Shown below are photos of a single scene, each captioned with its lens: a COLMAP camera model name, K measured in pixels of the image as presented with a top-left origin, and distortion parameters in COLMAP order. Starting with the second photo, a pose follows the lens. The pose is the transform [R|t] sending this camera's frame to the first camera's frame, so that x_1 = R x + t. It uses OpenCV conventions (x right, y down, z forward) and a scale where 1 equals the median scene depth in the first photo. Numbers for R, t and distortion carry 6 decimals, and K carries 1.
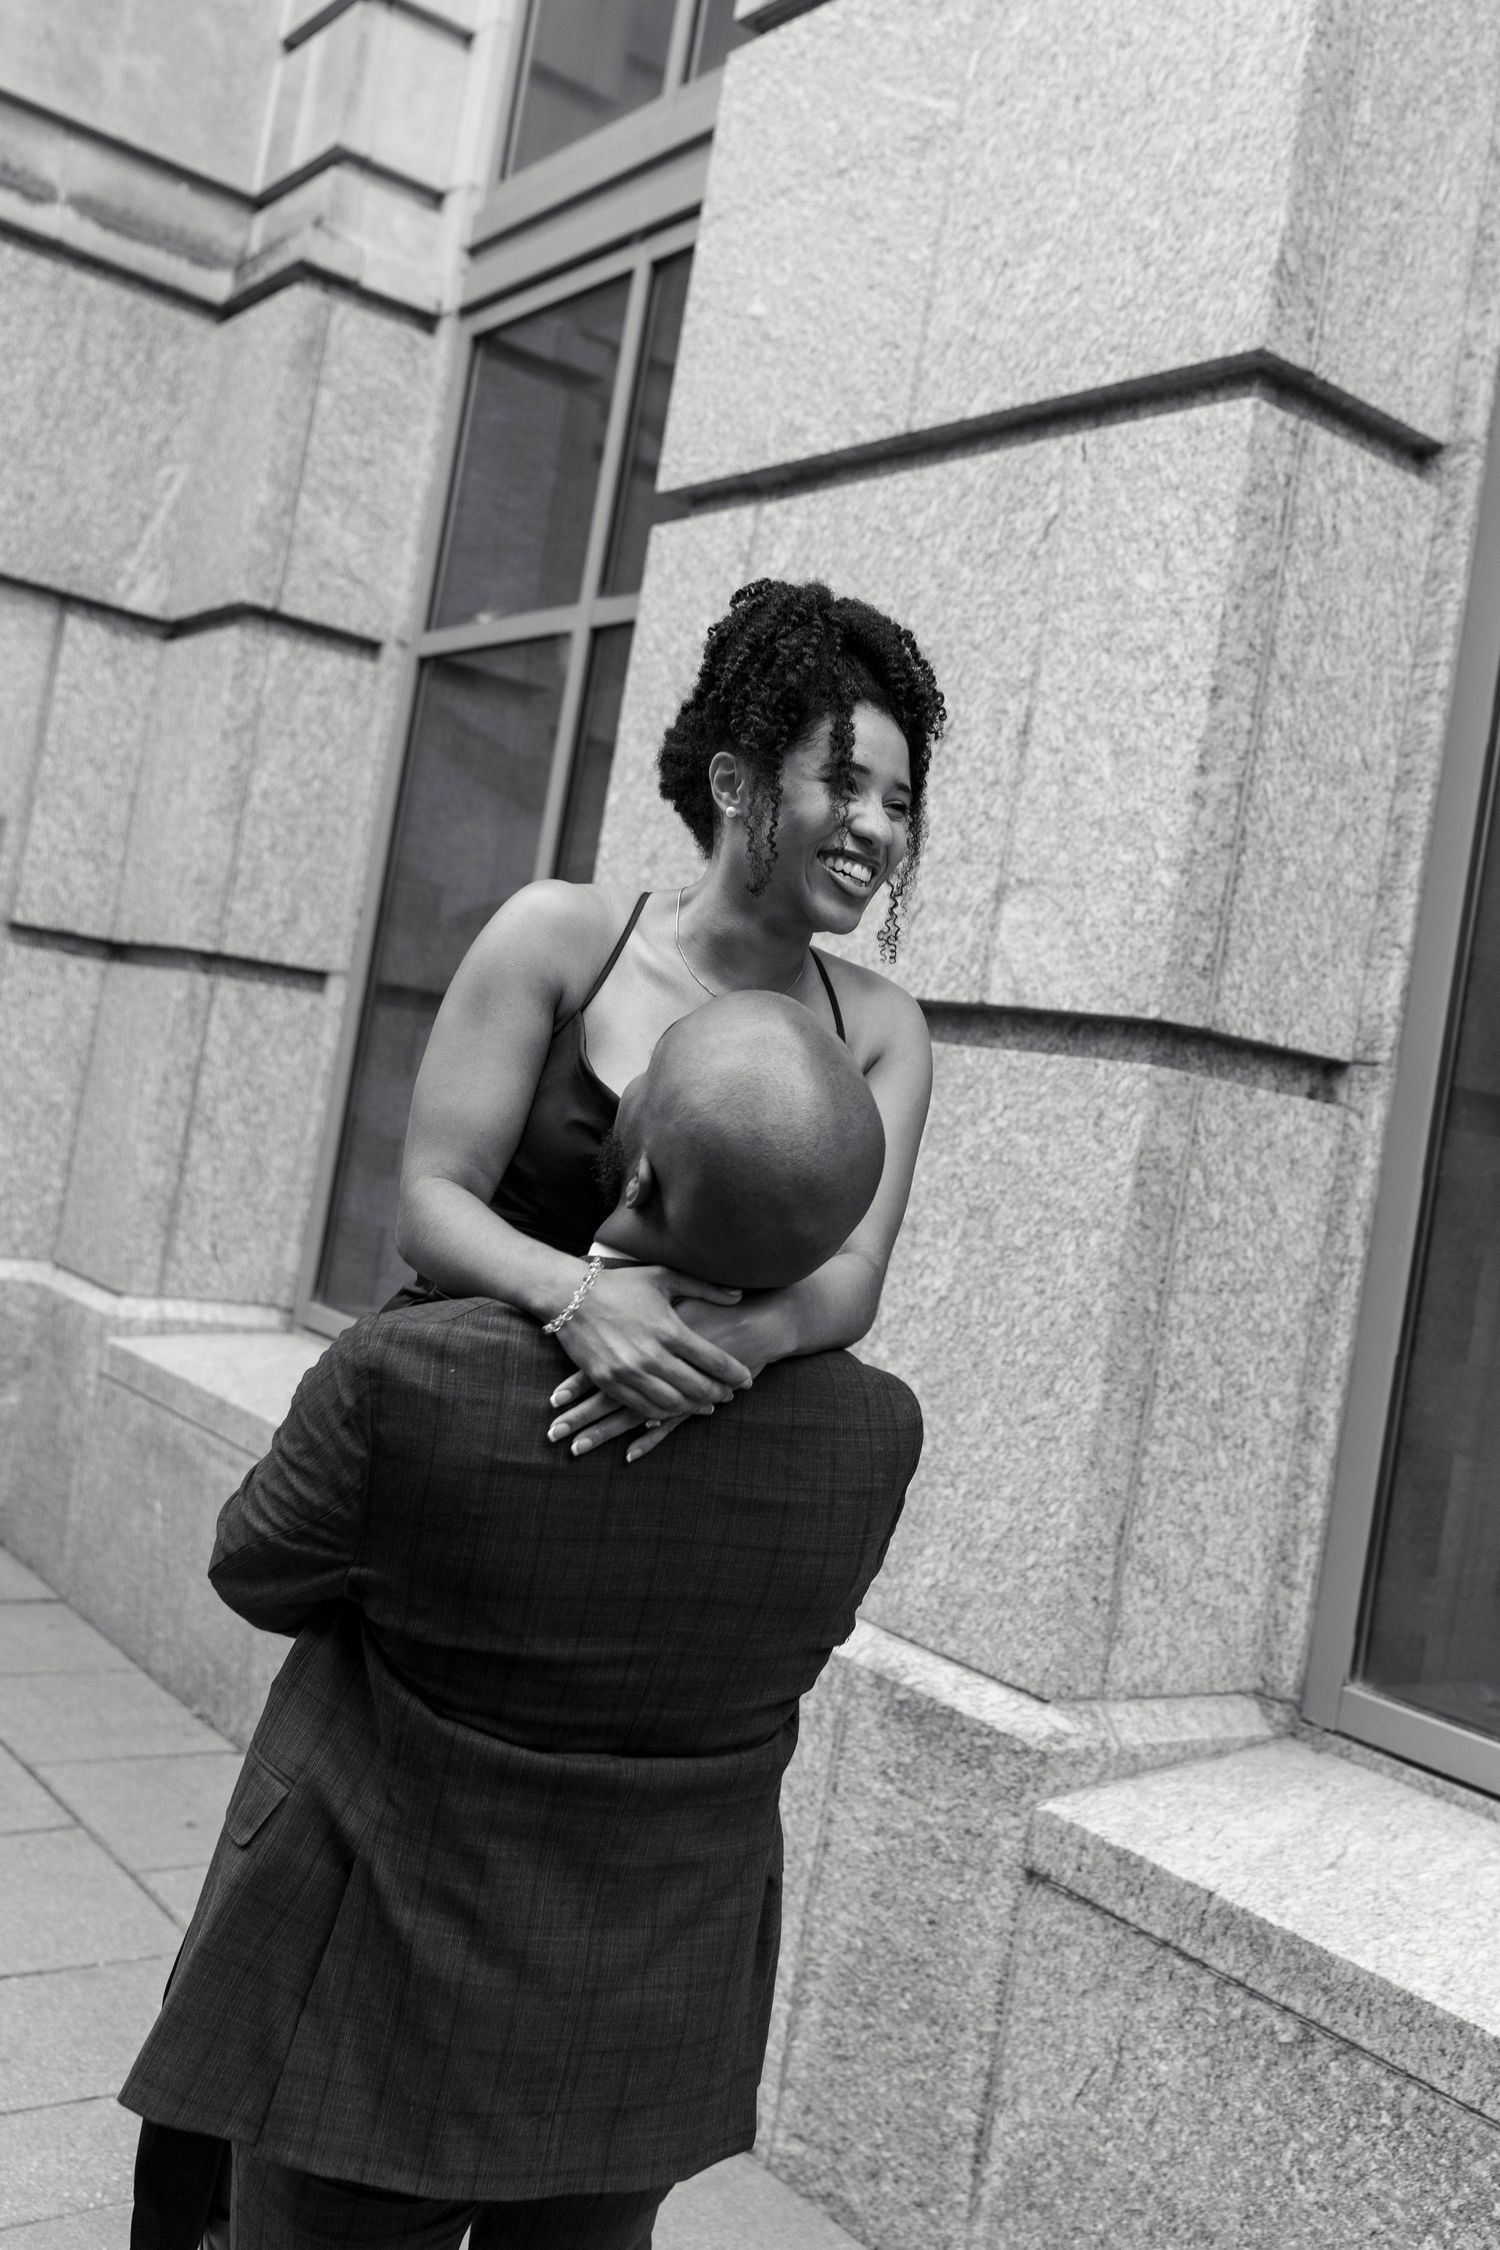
lens RADIAL K [[2122.6, 0, 840.4], [0, 2122.6, 1113.2], [0, 0, 1]] dist [0.003662, 0.002671]
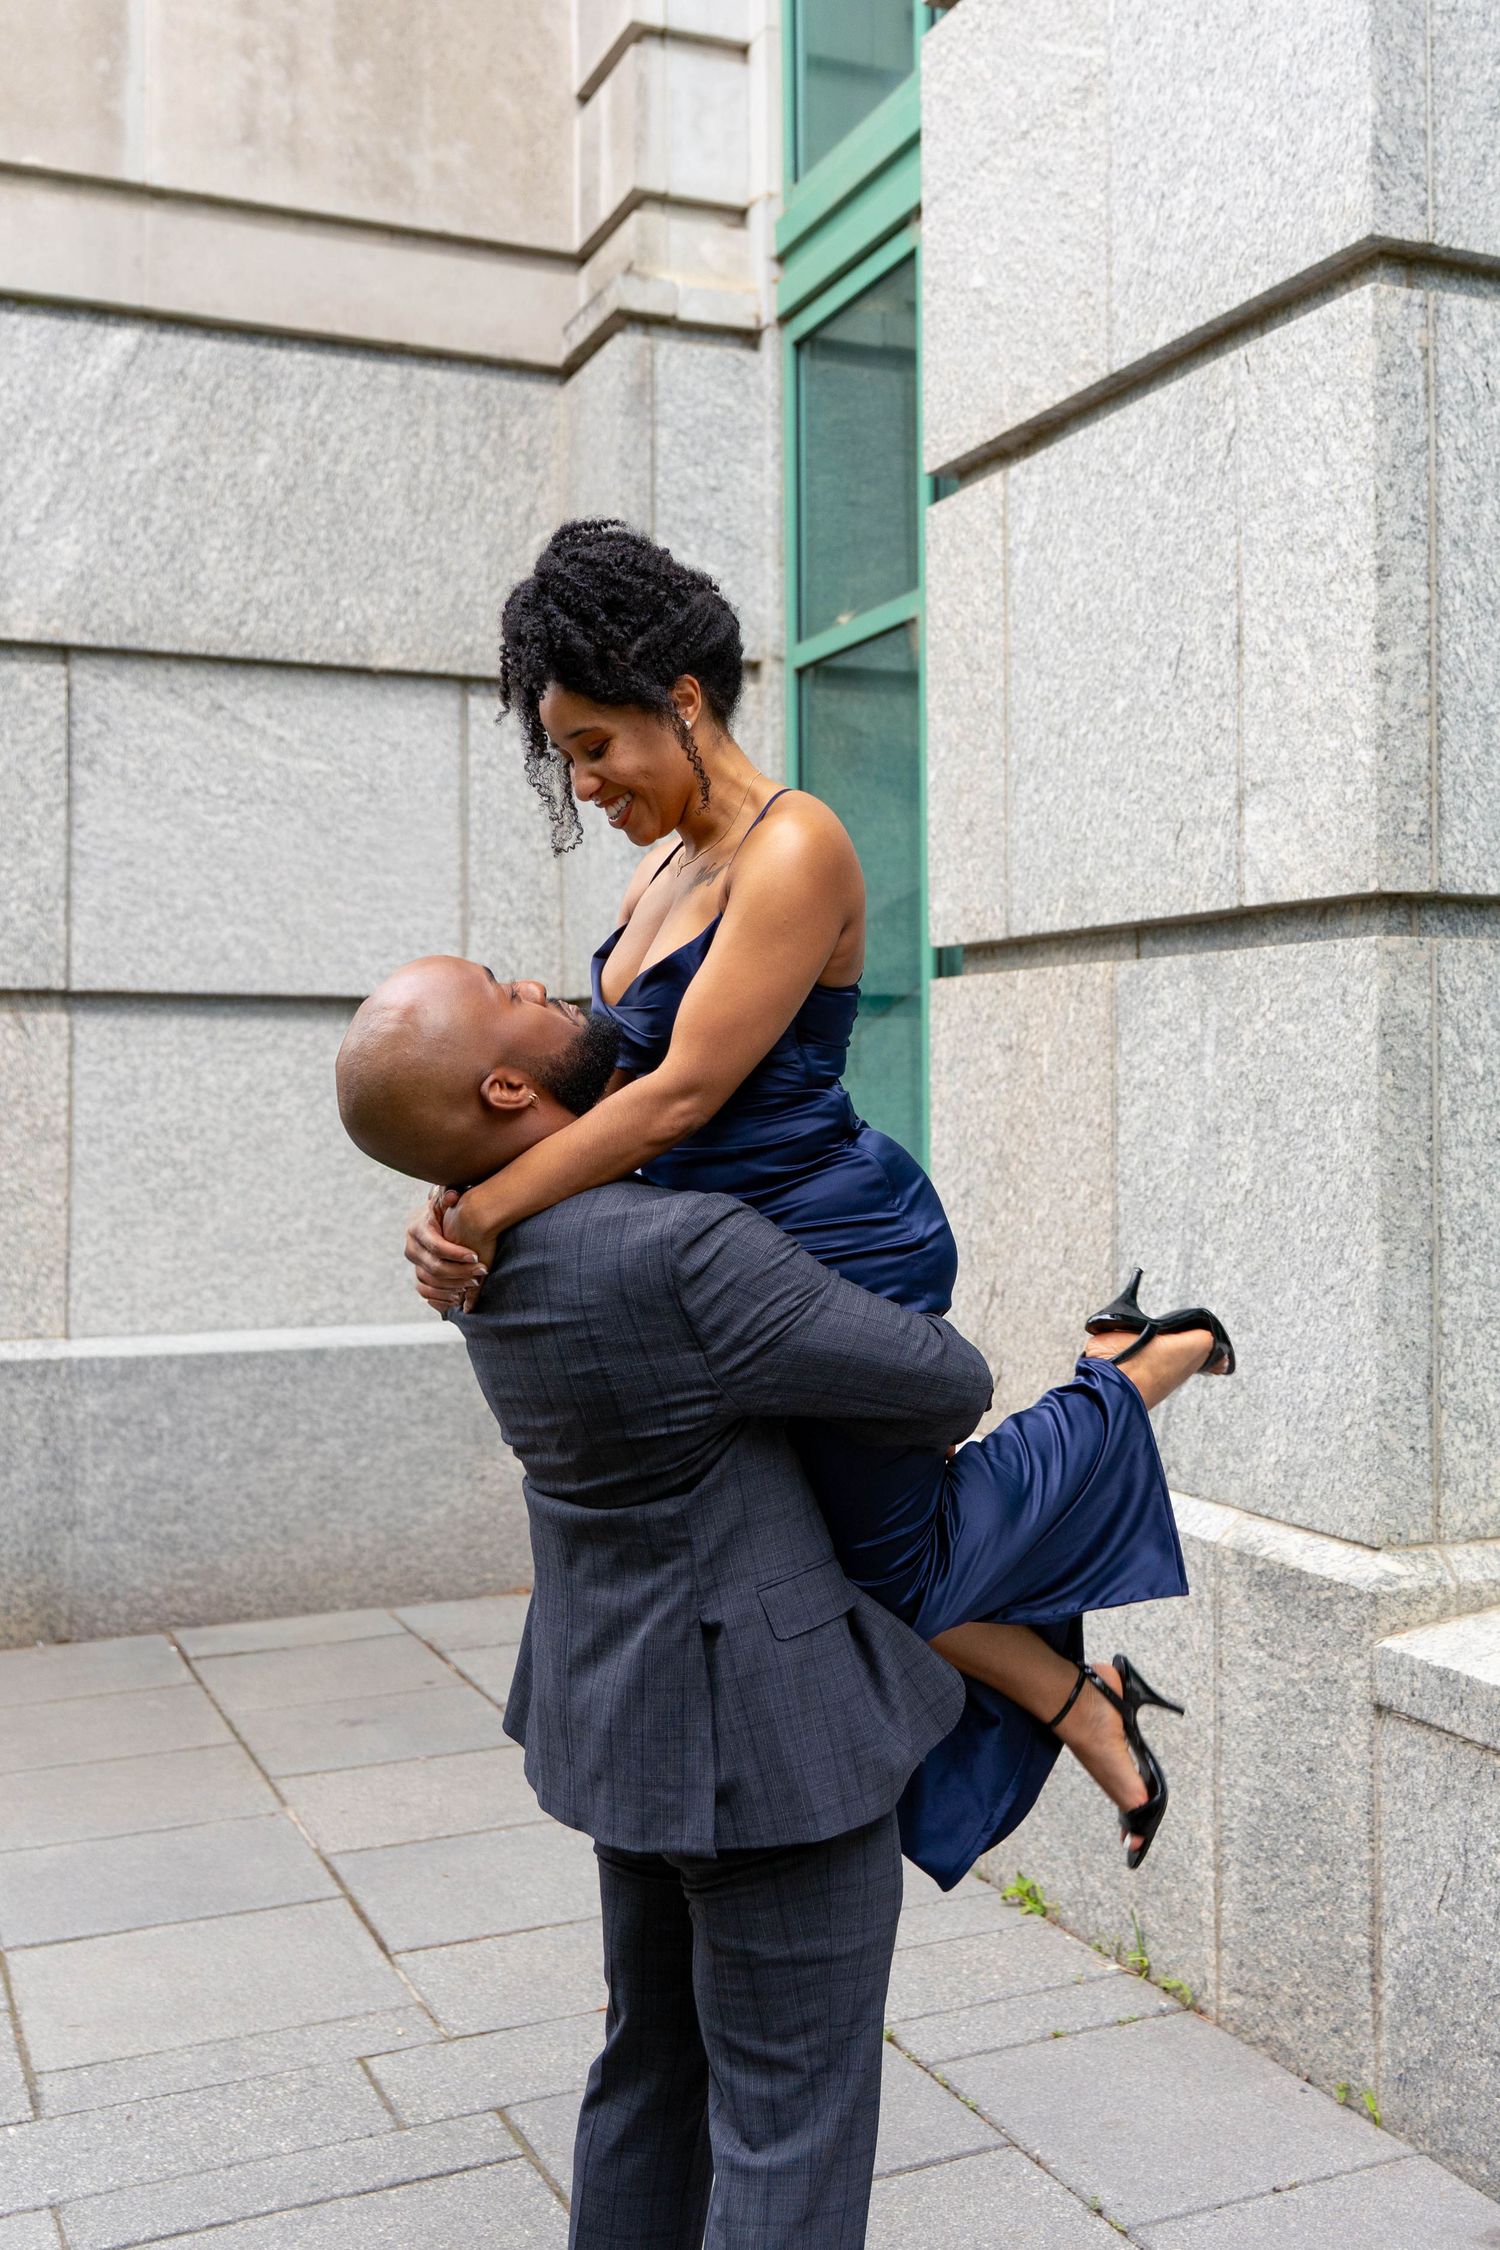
lens RADIAL K [[2122.6, 0, 840.4], [0, 2122.6, 1113.2], [0, 0, 1]] dist [0.003662, 0.002671]
pose [[0.966902, -0.159638, -0.199040, 0.078922], [0.162771, 0.986664, -0.000631, 0.019686], [0.196486, -0.031788, 0.979991, -0.074137]]
